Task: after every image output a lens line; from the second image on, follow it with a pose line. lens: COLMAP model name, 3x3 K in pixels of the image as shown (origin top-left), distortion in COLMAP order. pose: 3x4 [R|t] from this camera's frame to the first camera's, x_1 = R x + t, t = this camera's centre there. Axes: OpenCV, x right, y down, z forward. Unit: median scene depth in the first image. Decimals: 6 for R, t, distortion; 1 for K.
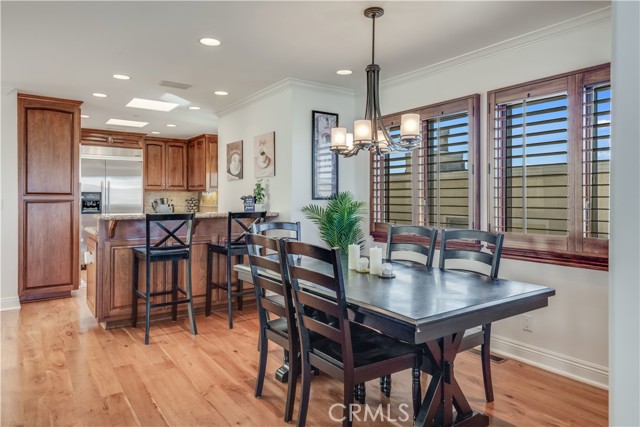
lens RADIAL K [[420.5, 0, 327.3], [0, 420.5, 201.1], [0, 0, 1]] dist [0.015285, -0.007324]
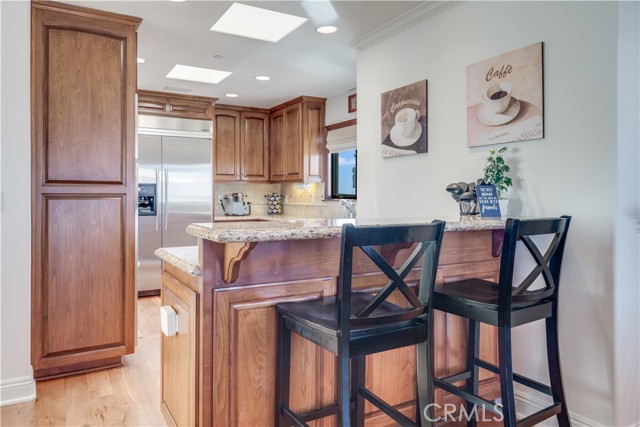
lens RADIAL K [[459.5, 0, 319.1], [0, 459.5, 196.9], [0, 0, 1]] dist [0.002302, 0.001687]
pose [[0.994211, -0.002748, -0.107413, -0.281418], [0.002285, 0.999988, -0.004432, 0.005044], [0.107424, 0.004160, 0.994205, 0.422600]]
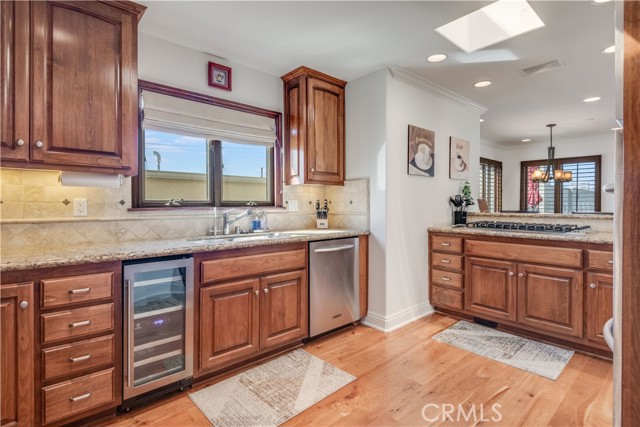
lens RADIAL K [[320.5, 0, 319.6], [0, 320.5, 208.1], [0, 0, 1]] dist [0.003757, -0.000310]
pose [[-0.098144, -0.014488, 0.995067, -0.855919], [0.003199, 0.999884, 0.014874, 0.000977], [-0.995167, 0.004643, -0.098086, 1.330302]]
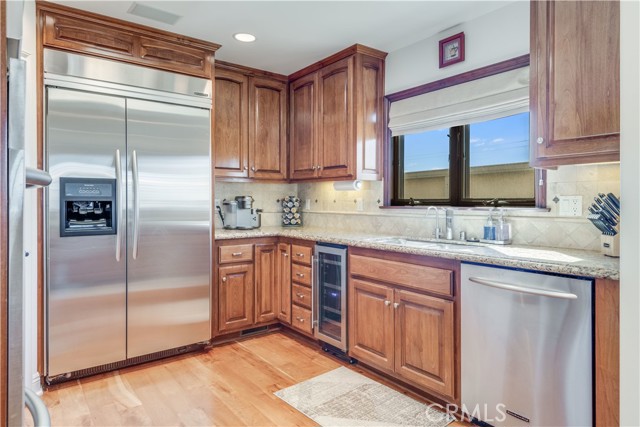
lens RADIAL K [[387.7, 0, 320.6], [0, 387.7, 207.0], [0, 0, 1]] dist [0.001313, -0.004636]
pose [[0.999731, -0.003181, 0.022990, -0.507558], [0.002936, 0.999938, 0.010701, 0.001273], [-0.023023, -0.010631, 0.999678, 0.912036]]
